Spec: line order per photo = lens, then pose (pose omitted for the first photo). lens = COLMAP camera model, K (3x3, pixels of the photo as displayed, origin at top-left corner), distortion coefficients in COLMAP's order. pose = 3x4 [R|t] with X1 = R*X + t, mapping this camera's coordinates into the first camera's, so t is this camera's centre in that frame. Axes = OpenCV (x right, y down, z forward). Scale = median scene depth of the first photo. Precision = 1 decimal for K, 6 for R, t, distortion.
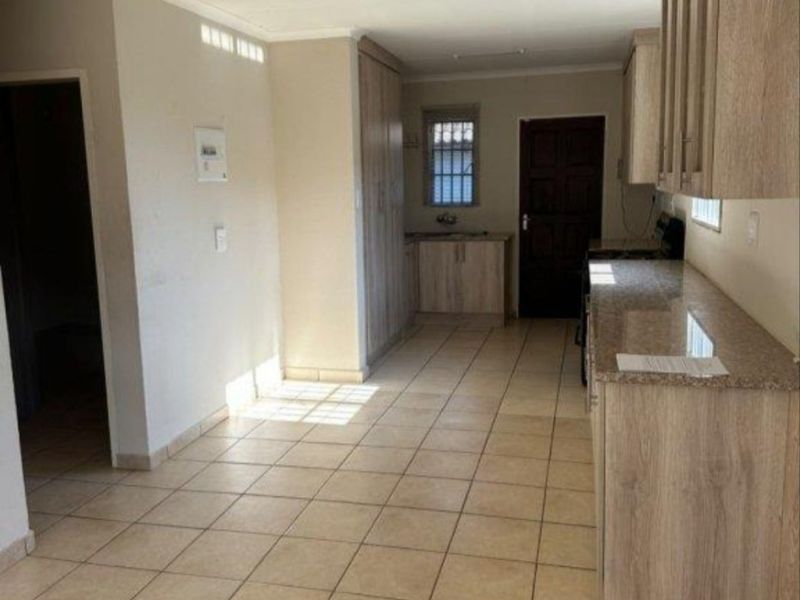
lens RADIAL K [[750.2, 0, 400.9], [0, 750.2, 302.1], [0, 0, 1]] dist [0.129017, 0.000000]
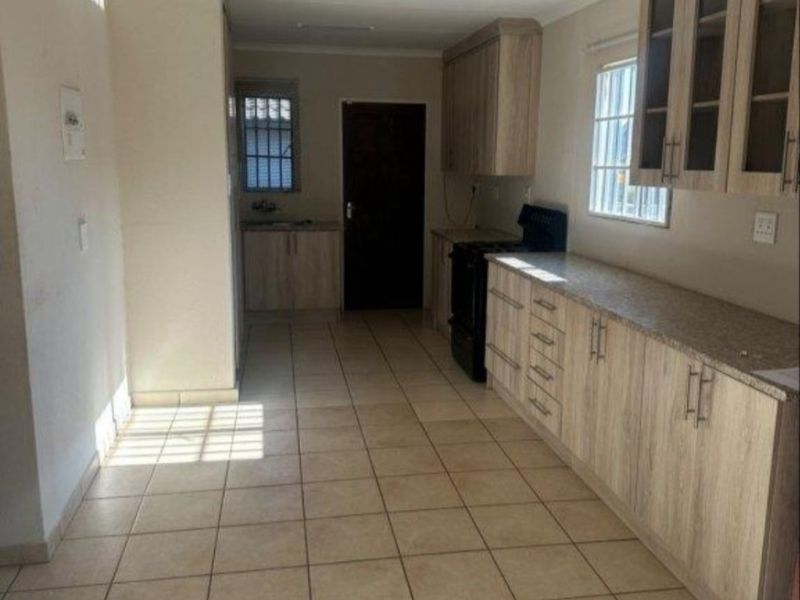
lens RADIAL K [[750.2, 0, 401.5], [0, 750.2, 300.4], [0, 0, 1]] dist [0.129017, 0.000000]
pose [[0.911707, -0.047287, 0.408111, -0.172683], [0.037570, 0.998788, 0.031795, -0.020985], [-0.409120, -0.013655, 0.912378, 0.111426]]
